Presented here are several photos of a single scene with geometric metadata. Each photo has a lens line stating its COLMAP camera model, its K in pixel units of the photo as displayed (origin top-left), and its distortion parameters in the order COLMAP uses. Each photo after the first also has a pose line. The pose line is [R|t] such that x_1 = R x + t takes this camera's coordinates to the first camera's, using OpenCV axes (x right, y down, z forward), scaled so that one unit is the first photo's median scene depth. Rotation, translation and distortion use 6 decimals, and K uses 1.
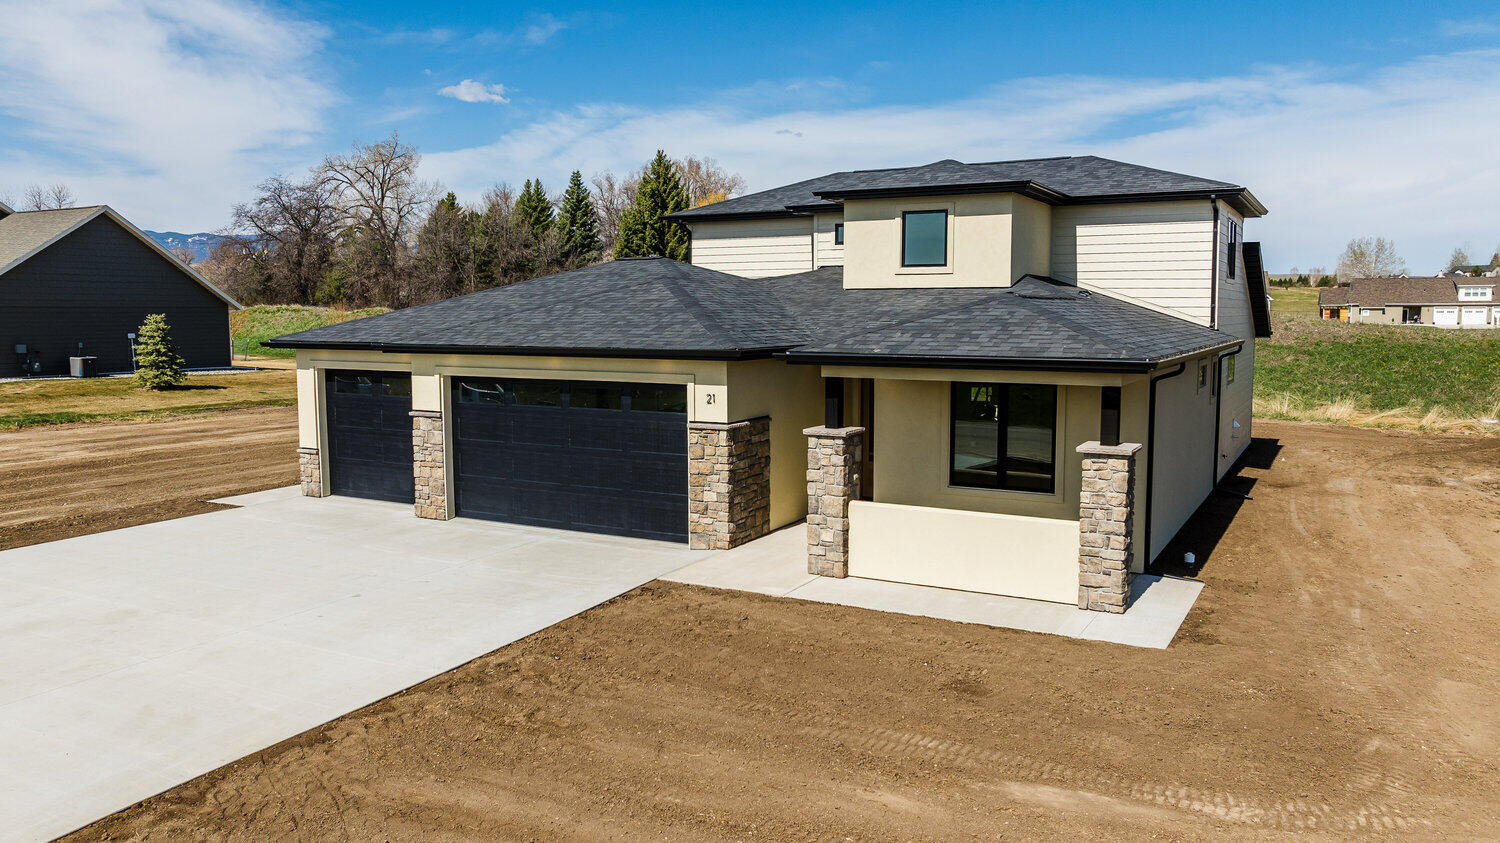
lens RADIAL K [[1100.7, 0, 750.0], [0, 1100.7, 421.5], [0, 0, 1]] dist [-0.019405, 0.003633]
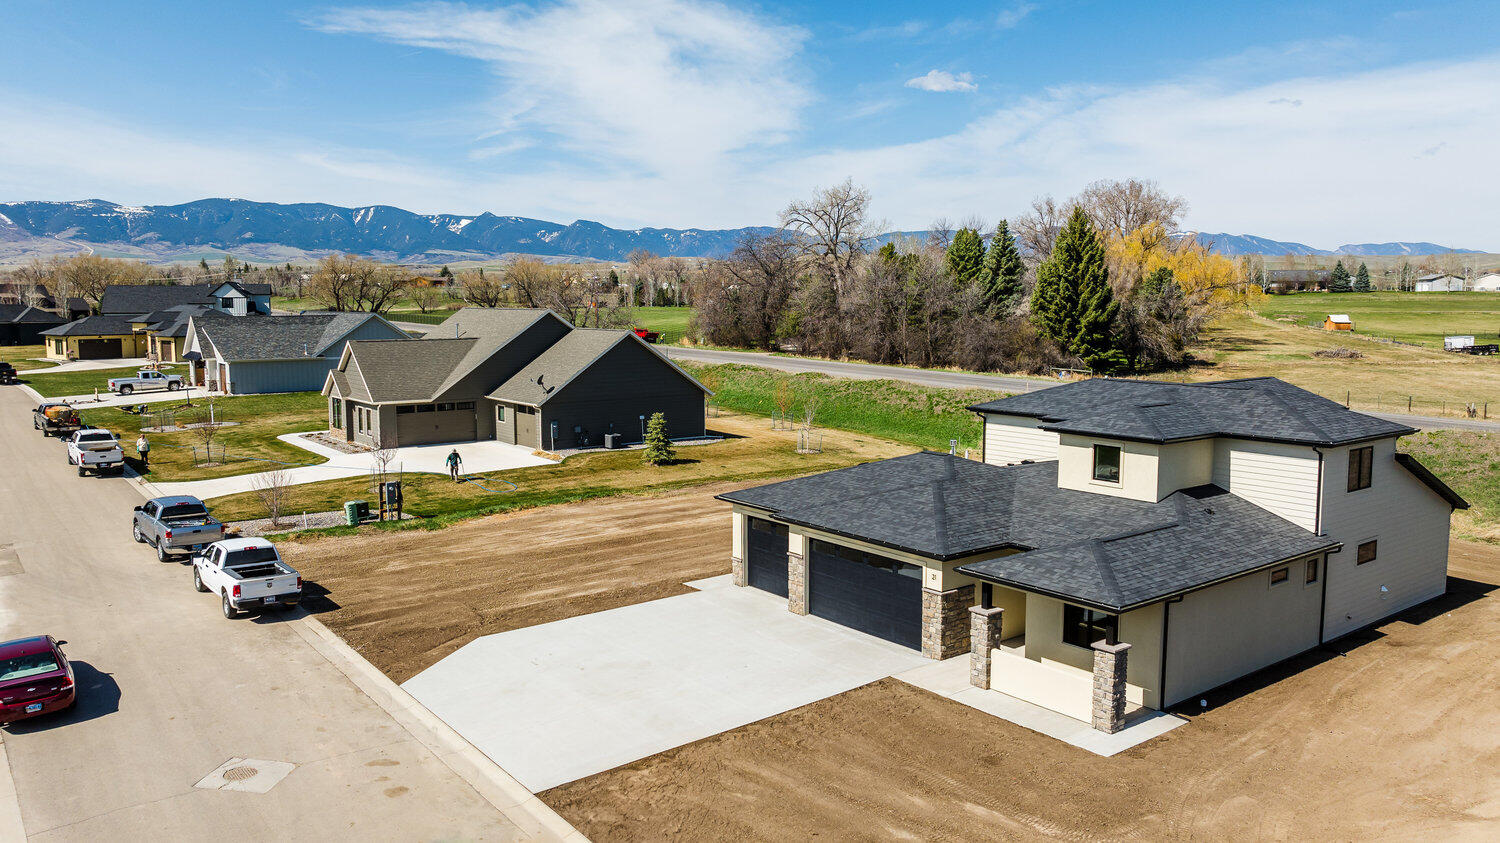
lens RADIAL K [[1100.7, 0, 750.0], [0, 1100.7, 421.5], [0, 0, 1]] dist [-0.019405, 0.003633]
pose [[0.918064, 0.044274, -0.393953, 0.367515], [-0.040439, 0.999019, 0.018034, -0.280939], [0.394365, -0.000625, 0.918954, -0.742687]]
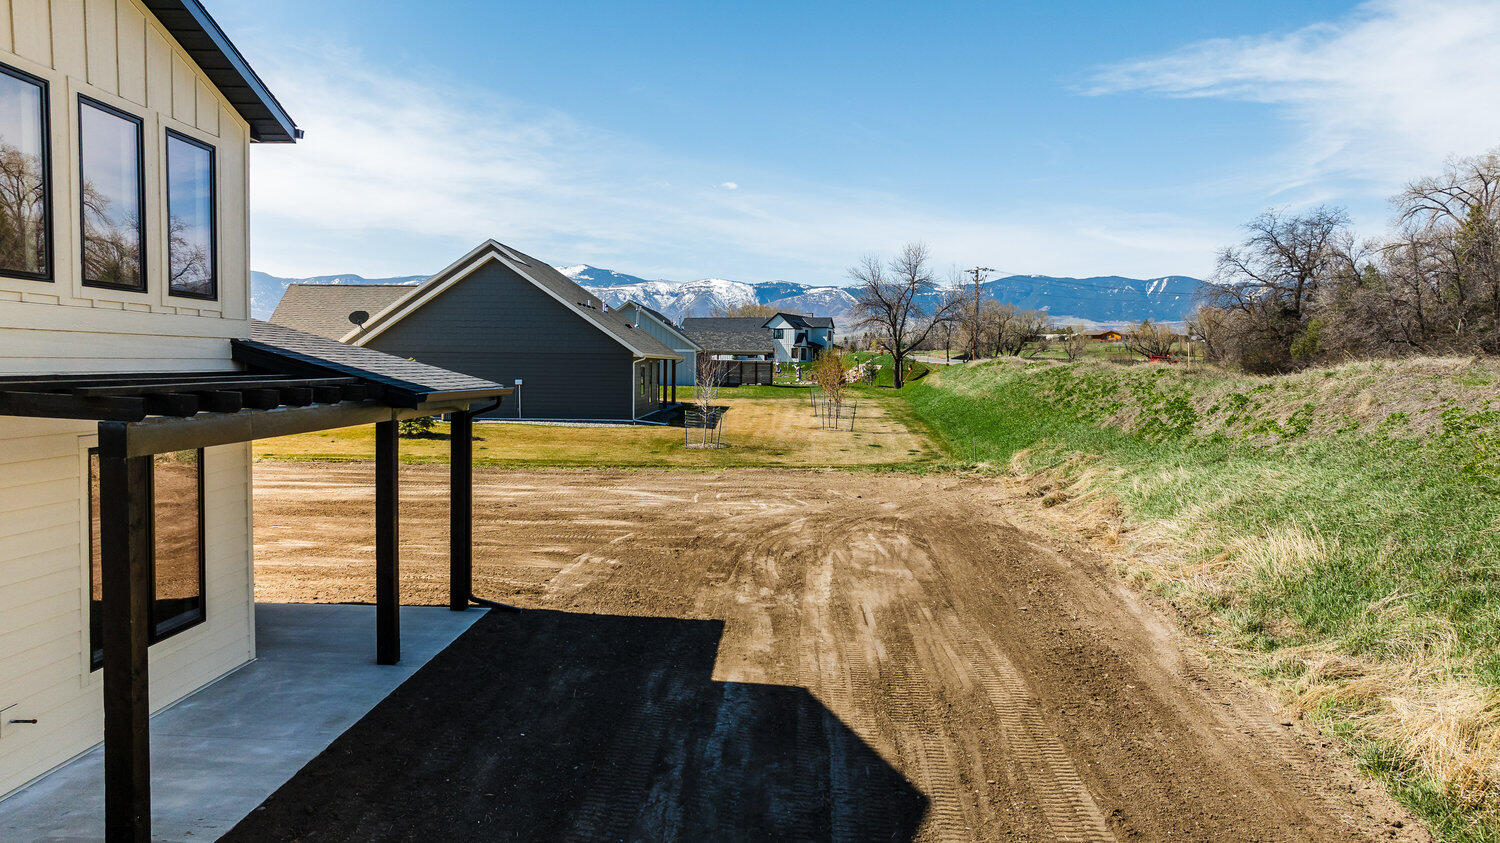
lens RADIAL K [[1102.4, 0, 738.0], [0, 1102.4, 425.8], [0, 0, 1]] dist [-0.011756, -0.000338]
pose [[0.449798, 0.053251, -0.891542, 1.082462], [-0.100811, 0.994869, 0.008562, -0.181795], [0.887423, 0.086026, 0.452858, 1.955323]]
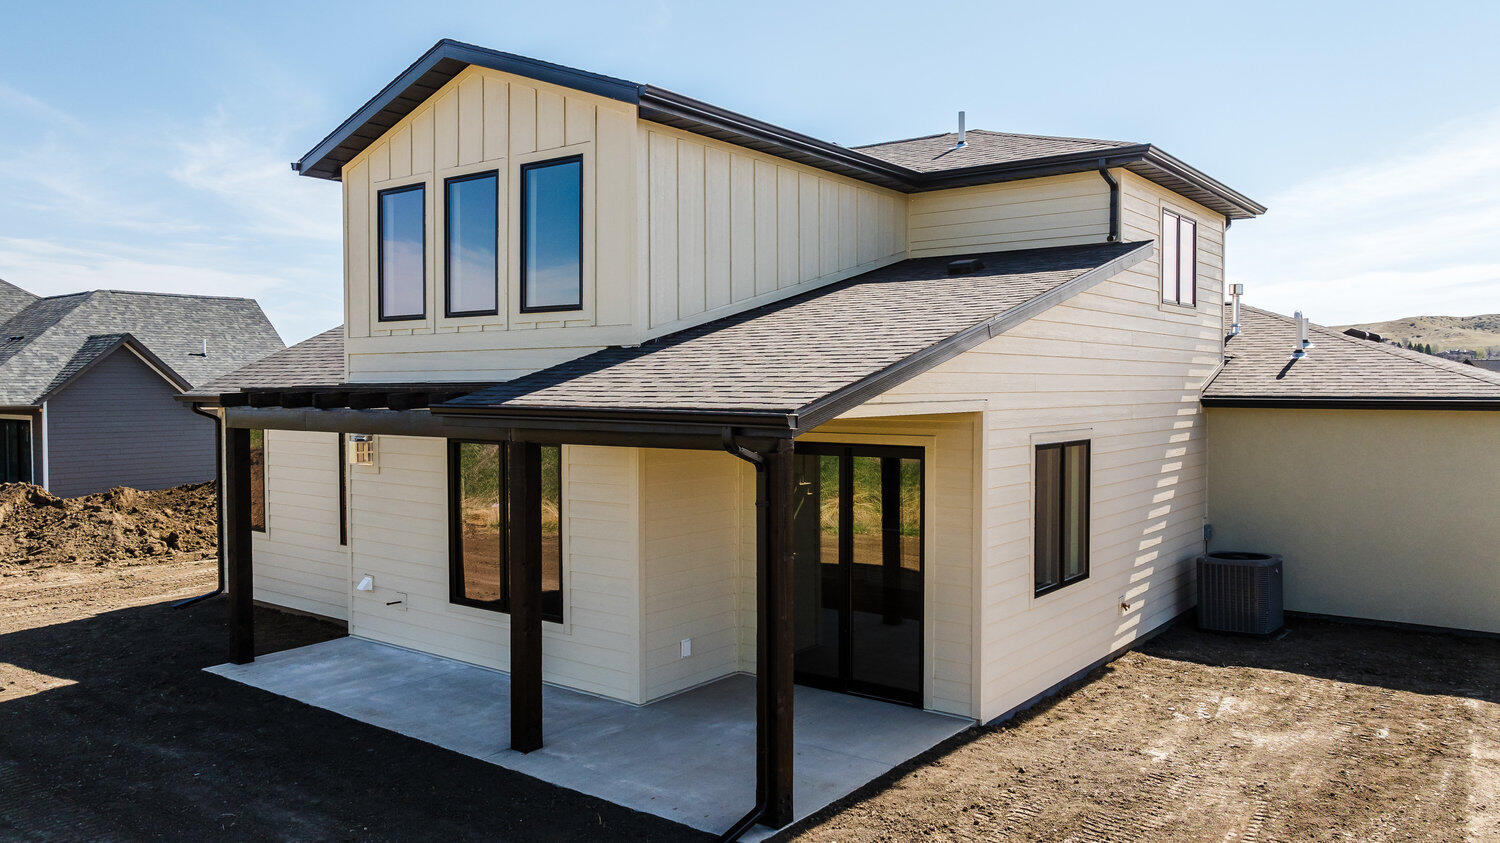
lens RADIAL K [[1108.8, 0, 745.9], [0, 1108.8, 421.1], [0, 0, 1]] dist [-0.059117, 0.070779]
pose [[-0.988141, -0.002922, 0.153523, 0.176061], [0.017214, 0.991408, 0.129671, -0.235009], [-0.152582, 0.130776, -0.979600, 2.587563]]
